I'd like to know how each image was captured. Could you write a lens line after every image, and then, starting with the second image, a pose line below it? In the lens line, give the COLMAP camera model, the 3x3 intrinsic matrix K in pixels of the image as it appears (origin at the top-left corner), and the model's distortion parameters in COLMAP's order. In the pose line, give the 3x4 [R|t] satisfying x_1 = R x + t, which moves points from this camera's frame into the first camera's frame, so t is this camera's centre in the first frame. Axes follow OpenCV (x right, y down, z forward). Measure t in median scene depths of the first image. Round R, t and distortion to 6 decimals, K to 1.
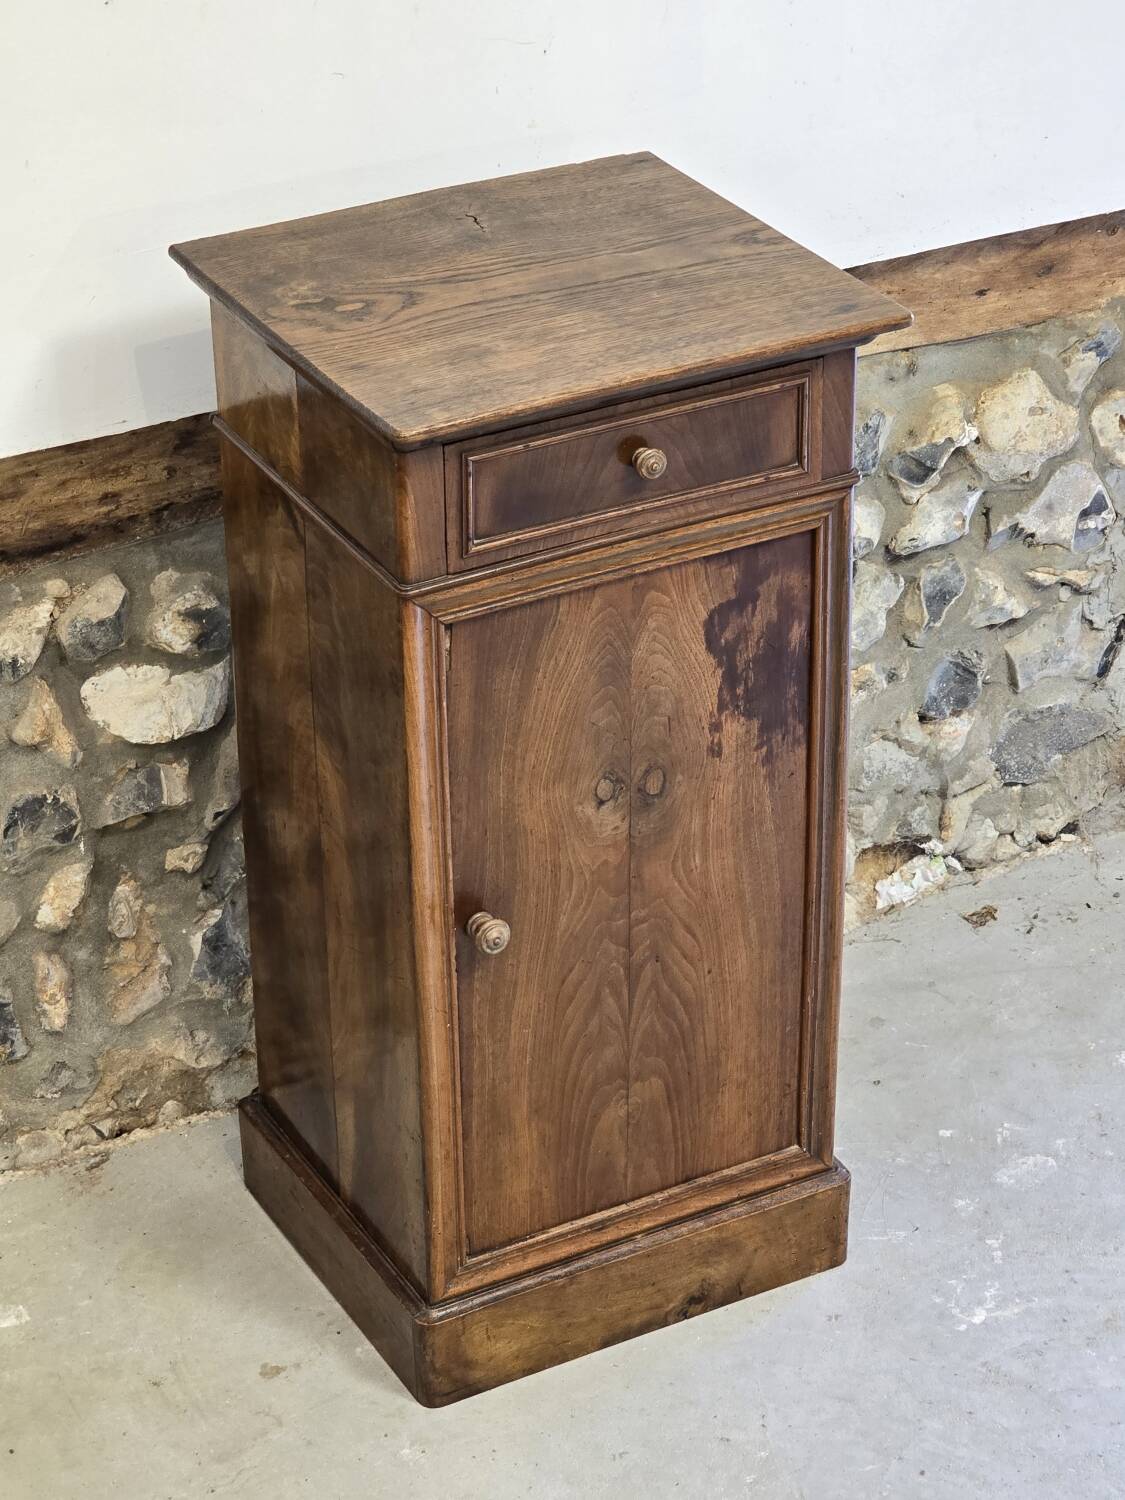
lens RADIAL K [[3583.9, 0, 586.4], [0, 3583.9, 774.7], [0, 0, 1]] dist [-0.749484, 12.951730]
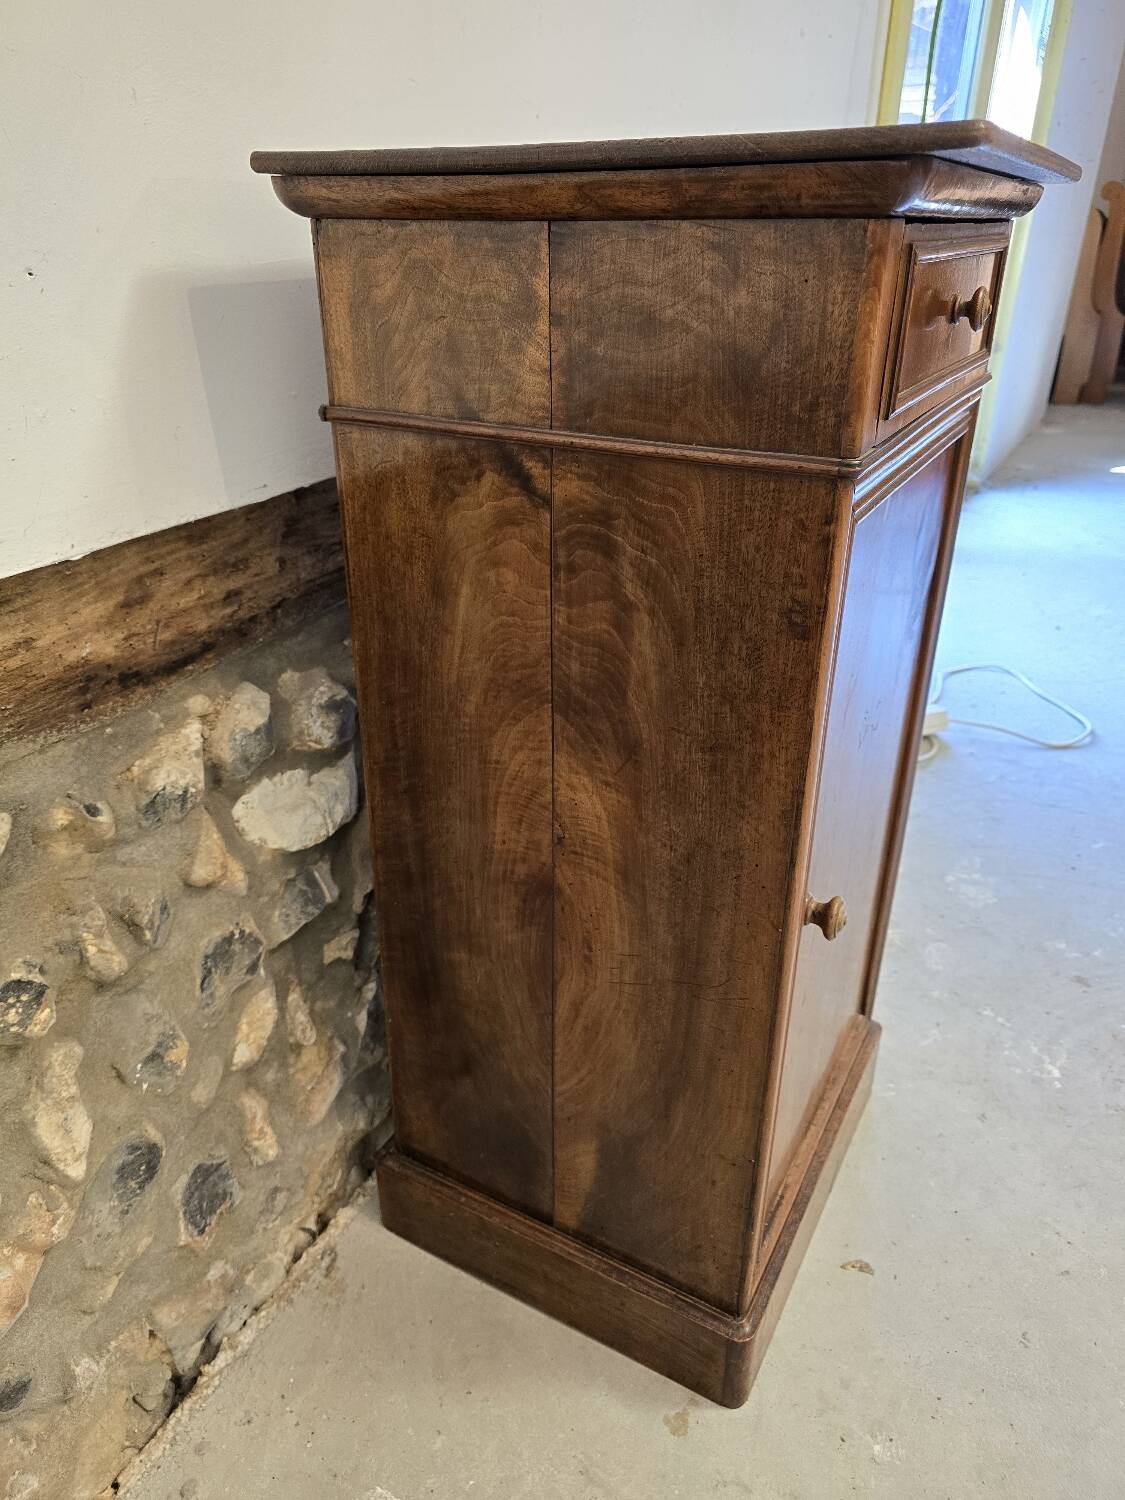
lens RADIAL K [[1026.3, 0, 551.8], [0, 1026.3, 742.7], [0, 0, 1]] dist [0.027051, -0.030780]
pose [[0.836719, -0.245304, 0.489620, -0.194031], [0.280740, 0.959783, 0.001099, -0.017569], [-0.470199, 0.136536, 0.871935, 0.692184]]
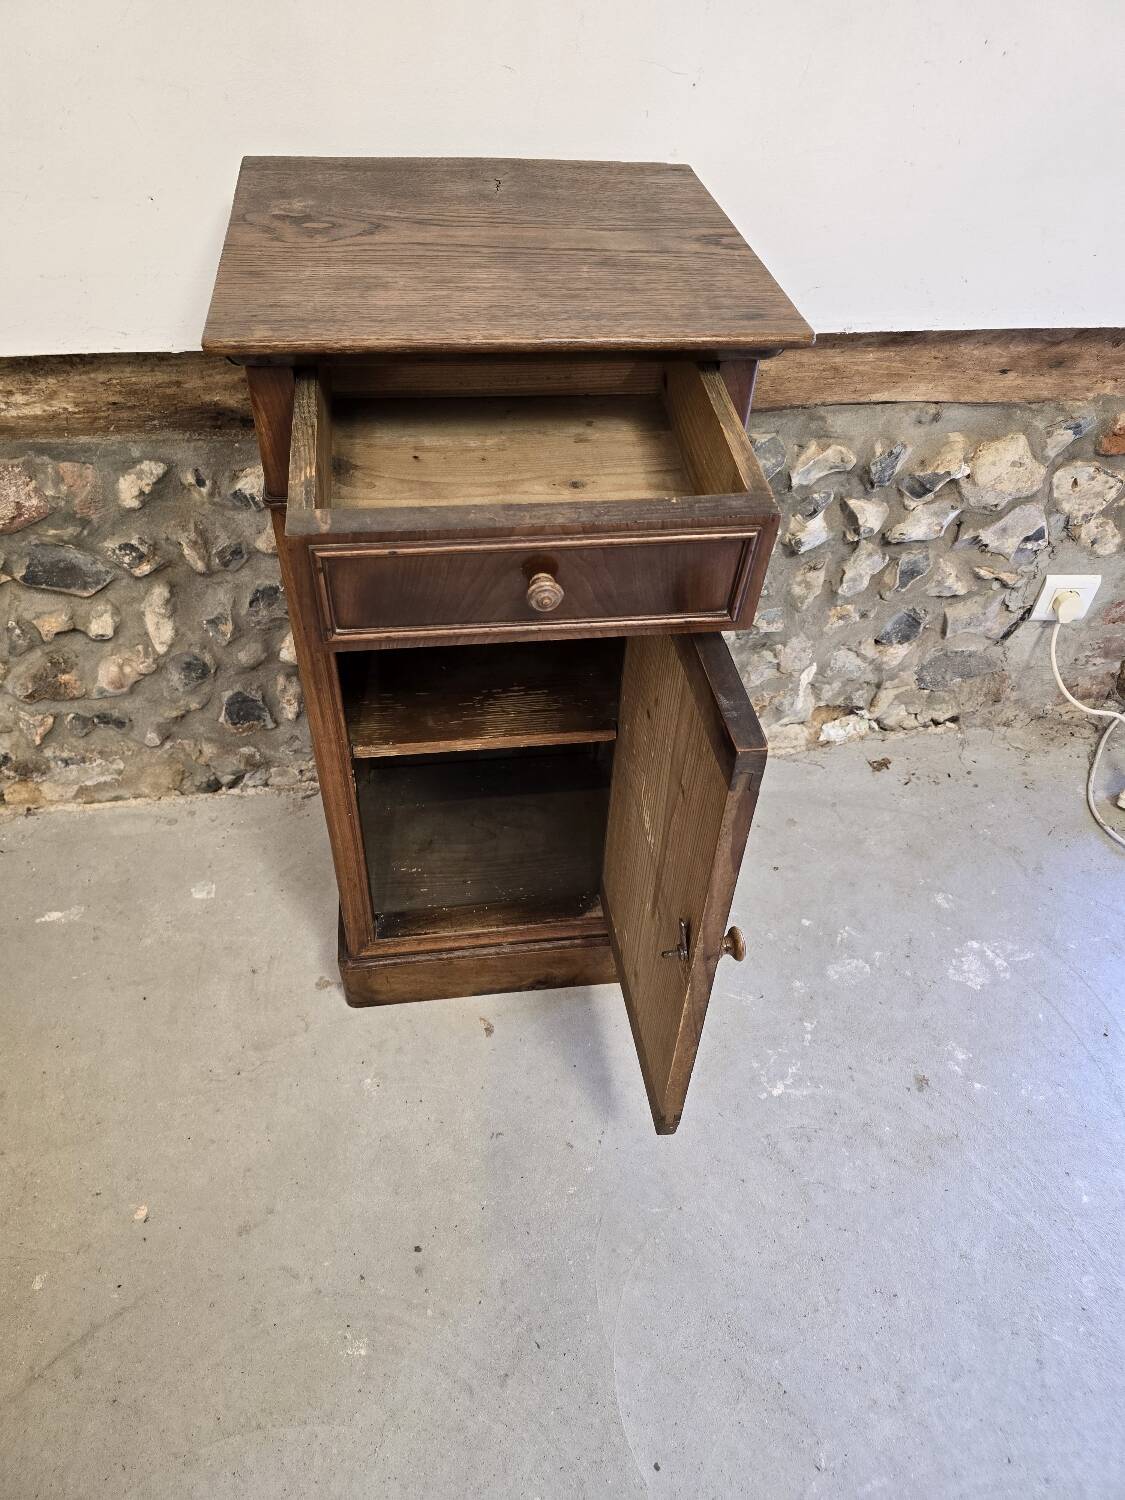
lens RADIAL K [[1013.9, 0, 559.9], [0, 1013.9, 726.8], [0, 0, 1]] dist [0.057280, -0.067911]
pose [[0.944787, 0.262965, -0.195517, 0.064776], [-0.211515, 0.945110, 0.249055, -0.070387], [0.250278, -0.193949, 0.948549, 0.571838]]
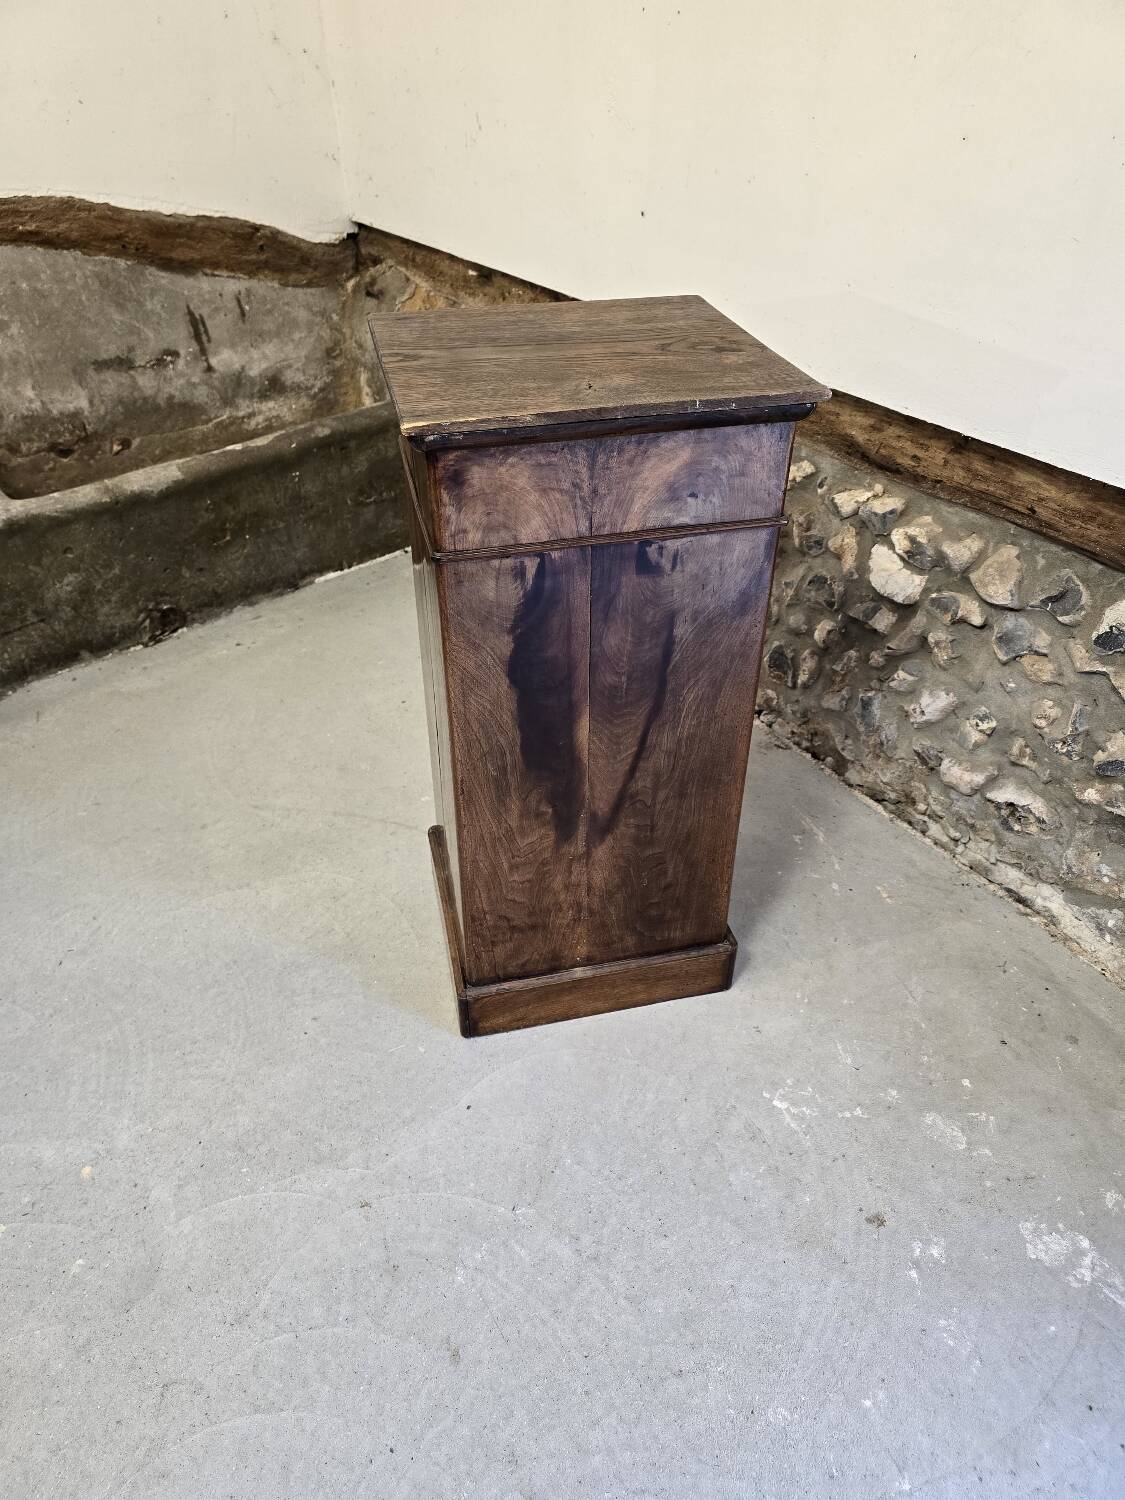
lens RADIAL K [[1015.2, 0, 564.8], [0, 1015.2, 739.9], [0, 0, 1]] dist [0.053164, -0.059914]
pose [[0.111575, 0.606761, -0.787015, 0.342822], [-0.497531, 0.719664, 0.484300, -0.133136], [0.860240, 0.337529, 0.382179, 0.644658]]
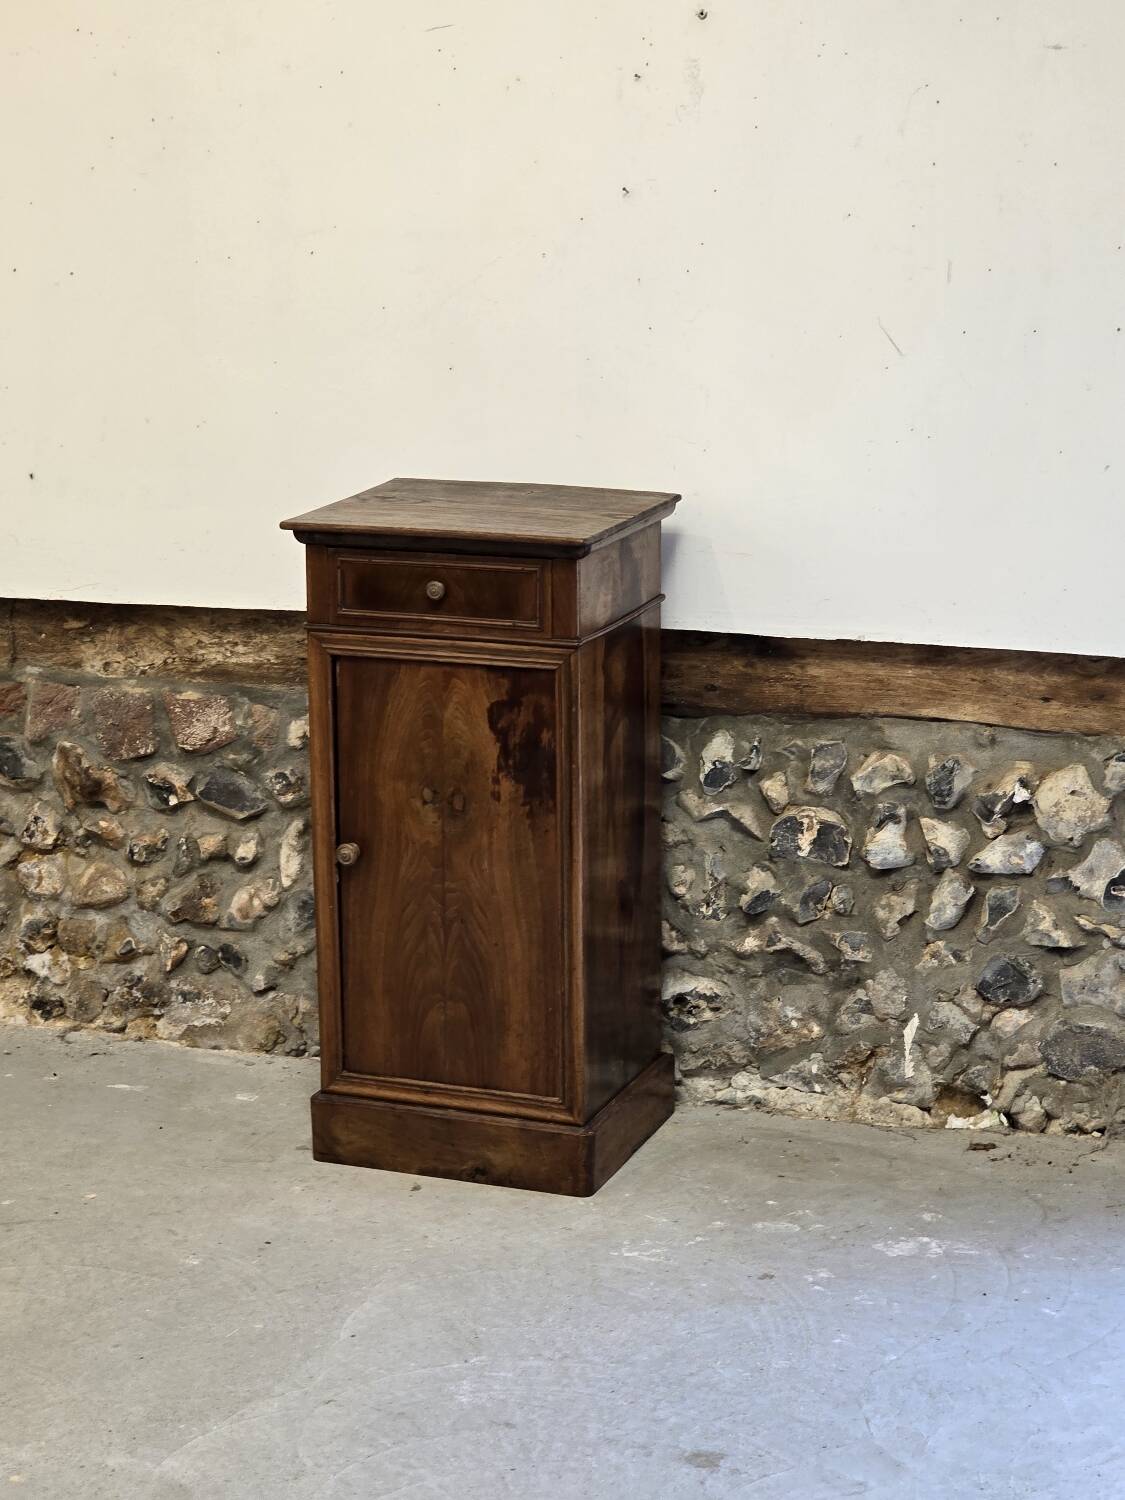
lens RADIAL K [[3181.0, 0, 544.6], [0, 3181.0, 756.7], [0, 0, 1]] dist [-0.926104, 18.802636]
pose [[0.675754, 0.174700, -0.716126, 0.947013], [-0.374545, 0.918127, -0.129452, 0.137071], [0.634879, 0.355700, 0.685862, -0.012663]]
